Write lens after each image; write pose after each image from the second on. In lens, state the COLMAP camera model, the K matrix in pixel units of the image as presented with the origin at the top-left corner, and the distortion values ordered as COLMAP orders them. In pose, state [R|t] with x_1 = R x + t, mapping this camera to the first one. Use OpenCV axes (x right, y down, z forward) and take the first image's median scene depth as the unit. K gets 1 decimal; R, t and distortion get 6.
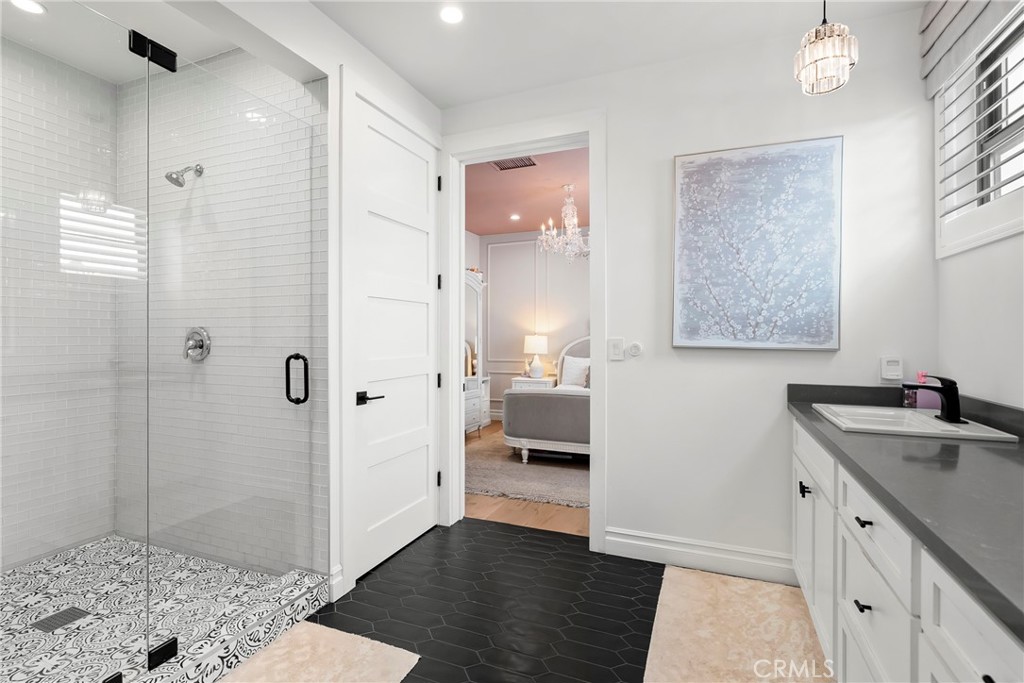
lens RADIAL K [[487.5, 0, 512.0], [0, 487.5, 341.5], [0, 0, 1]] dist [0.001038, 0.000436]
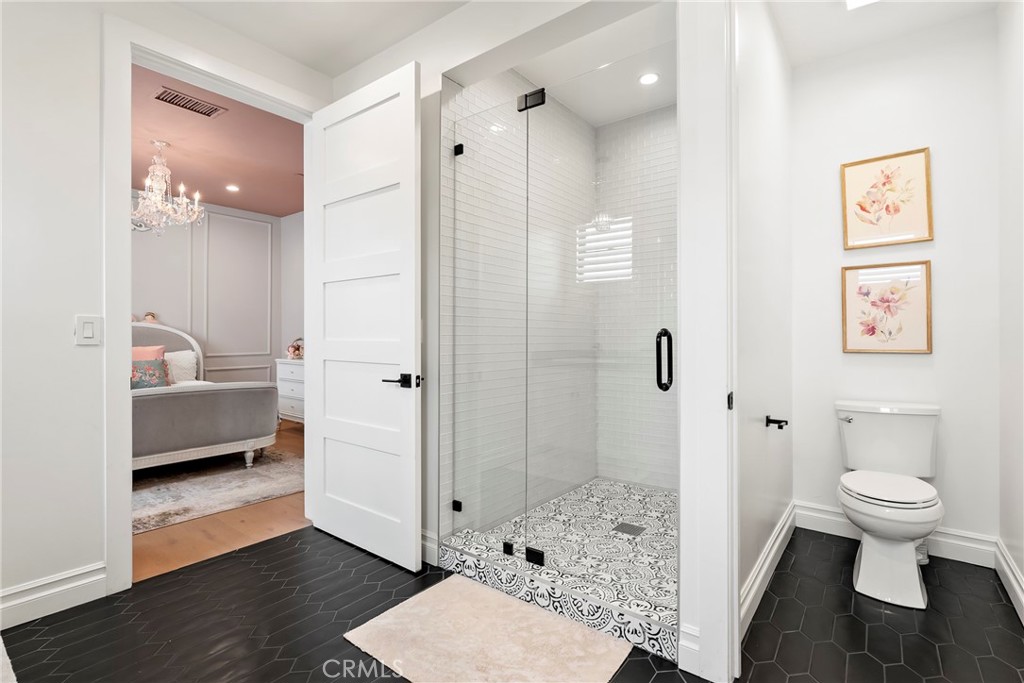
lens RADIAL K [[469.7, 0, 518.4], [0, 469.7, 333.7], [0, 0, 1]] dist [-0.000905, -0.000009]
pose [[-0.251384, -0.008129, -0.967853, 0.445589], [-0.010046, 0.999933, -0.005789, 0.030645], [0.967835, 0.008268, -0.251449, 1.045983]]
